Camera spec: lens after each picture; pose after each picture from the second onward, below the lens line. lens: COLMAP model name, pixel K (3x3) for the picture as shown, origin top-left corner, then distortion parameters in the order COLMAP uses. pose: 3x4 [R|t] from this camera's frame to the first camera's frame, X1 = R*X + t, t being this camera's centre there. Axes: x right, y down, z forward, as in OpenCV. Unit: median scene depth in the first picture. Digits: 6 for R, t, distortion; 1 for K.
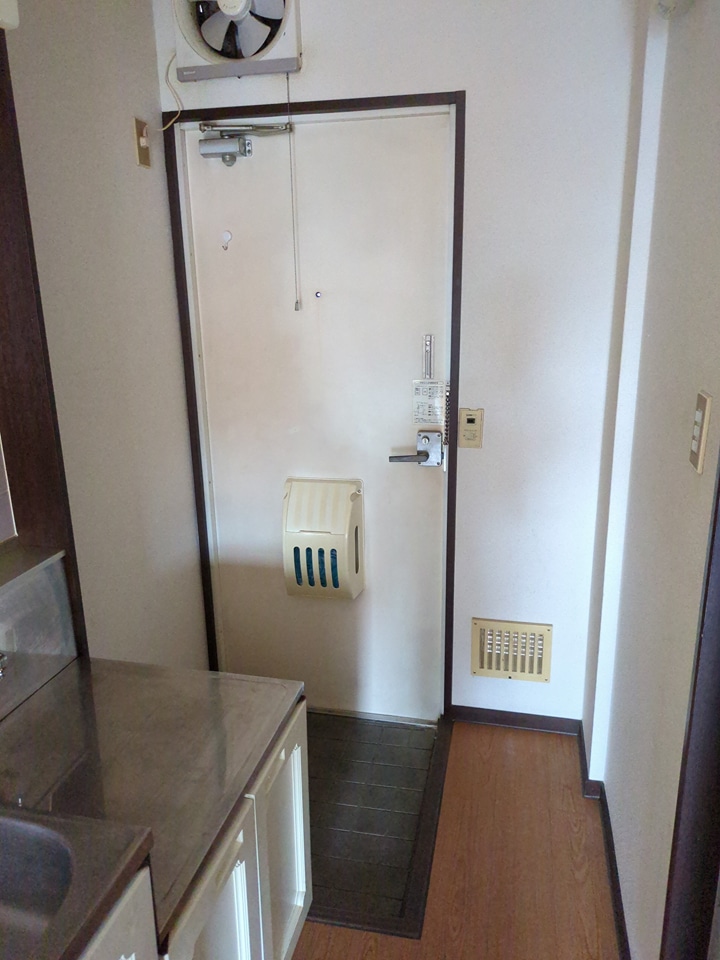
lens RADIAL K [[727.6, 0, 360.8], [0, 727.6, 480.3], [0, 0, 1]] dist [0.022986, -0.015622]
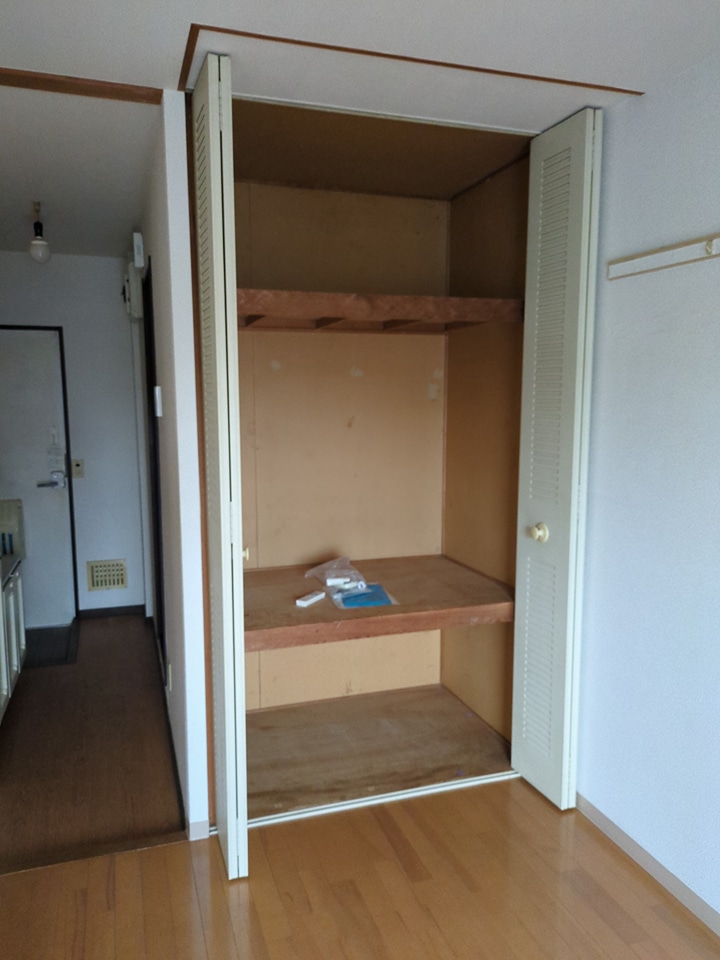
lens RADIAL K [[727.6, 0, 361.9], [0, 727.6, 481.9], [0, 0, 1]] dist [0.022986, -0.015622]
pose [[0.857515, -0.057647, 0.511219, -0.252866], [0.133714, 0.984525, -0.113272, 0.346505], [-0.496779, 0.165489, 0.851953, -1.351881]]
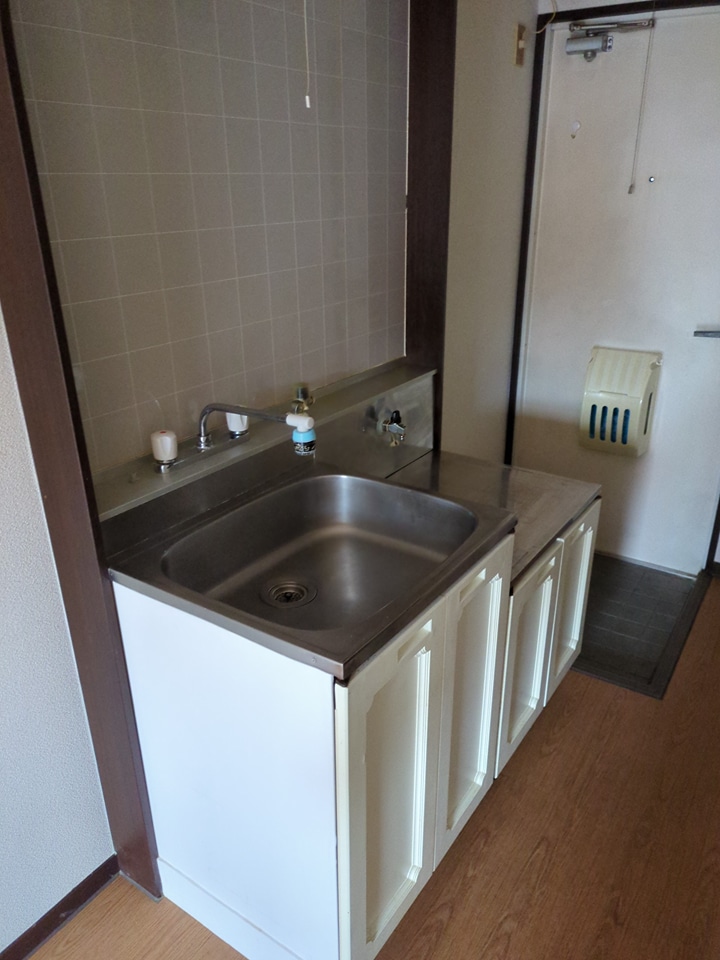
lens RADIAL K [[727.6, 0, 366.8], [0, 727.6, 485.5], [0, 0, 1]] dist [0.022986, -0.015622]
pose [[0.934472, 0.147886, -0.323870, -0.034853], [-0.101998, 0.982724, 0.154433, 0.084448], [0.341113, -0.111279, 0.933412, -0.272607]]
